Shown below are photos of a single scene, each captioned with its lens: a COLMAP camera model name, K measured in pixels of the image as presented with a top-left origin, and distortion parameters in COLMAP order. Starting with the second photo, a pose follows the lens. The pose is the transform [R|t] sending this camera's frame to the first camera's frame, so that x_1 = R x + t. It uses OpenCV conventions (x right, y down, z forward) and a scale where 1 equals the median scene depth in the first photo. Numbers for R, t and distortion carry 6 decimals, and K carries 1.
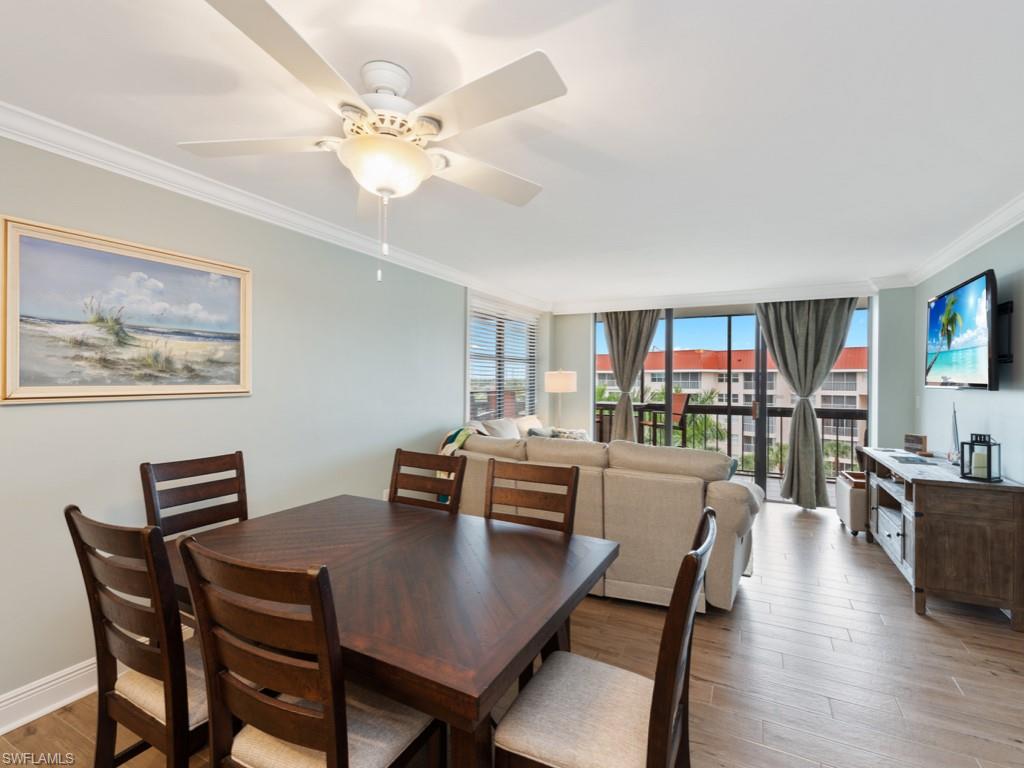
lens RADIAL K [[473.6, 0, 511.2], [0, 473.6, 383.2], [0, 0, 1]] dist [0.014407, -0.003108]
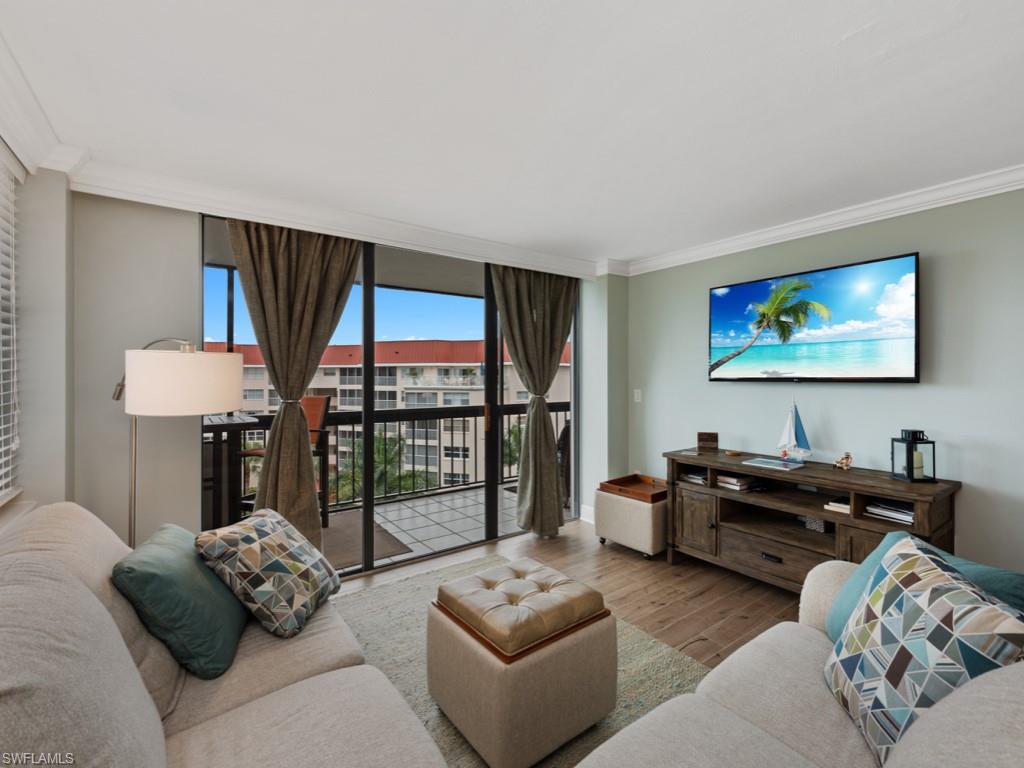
lens RADIAL K [[473.6, 0, 505.2], [0, 473.6, 382.3], [0, 0, 1]] dist [0.014407, -0.003108]
pose [[0.437012, -0.016430, 0.899306, -0.113187], [0.008446, 0.999864, 0.014163, -0.004185], [-0.899416, 0.001406, 0.437092, 0.709658]]
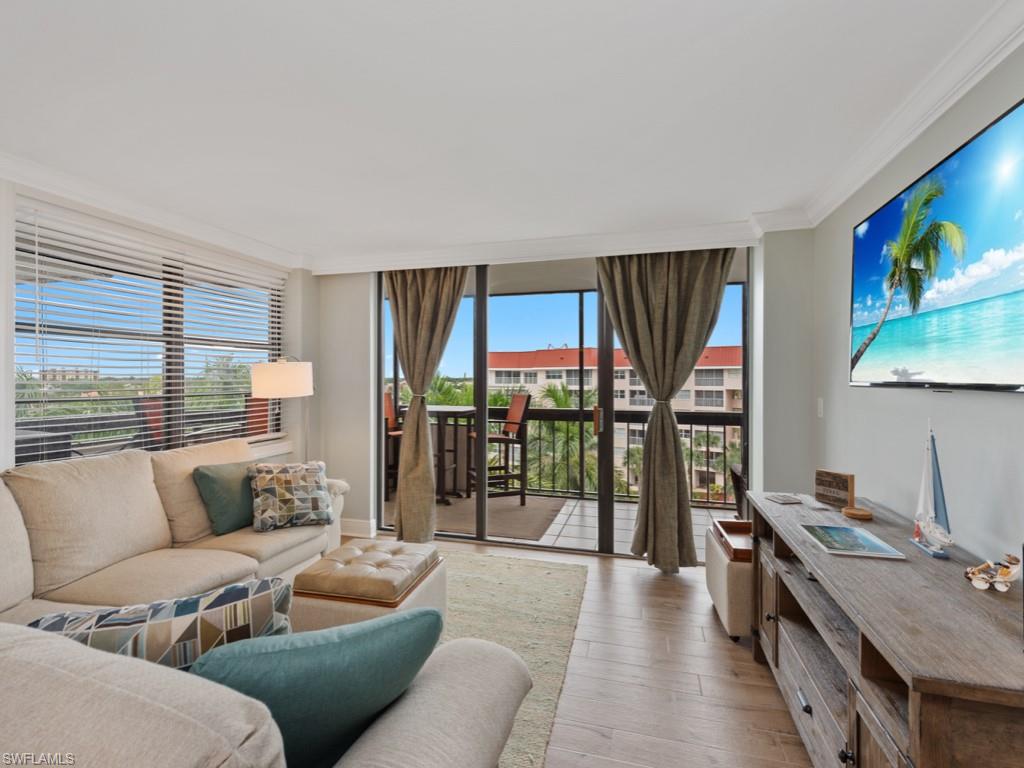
lens RADIAL K [[473.6, 0, 507.6], [0, 473.6, 382.9], [0, 0, 1]] dist [0.014407, -0.003108]
pose [[0.979900, -0.006283, 0.199389, 0.274633], [0.005205, 0.999969, 0.005934, -0.000211], [-0.199421, -0.004777, 0.979902, 0.399770]]
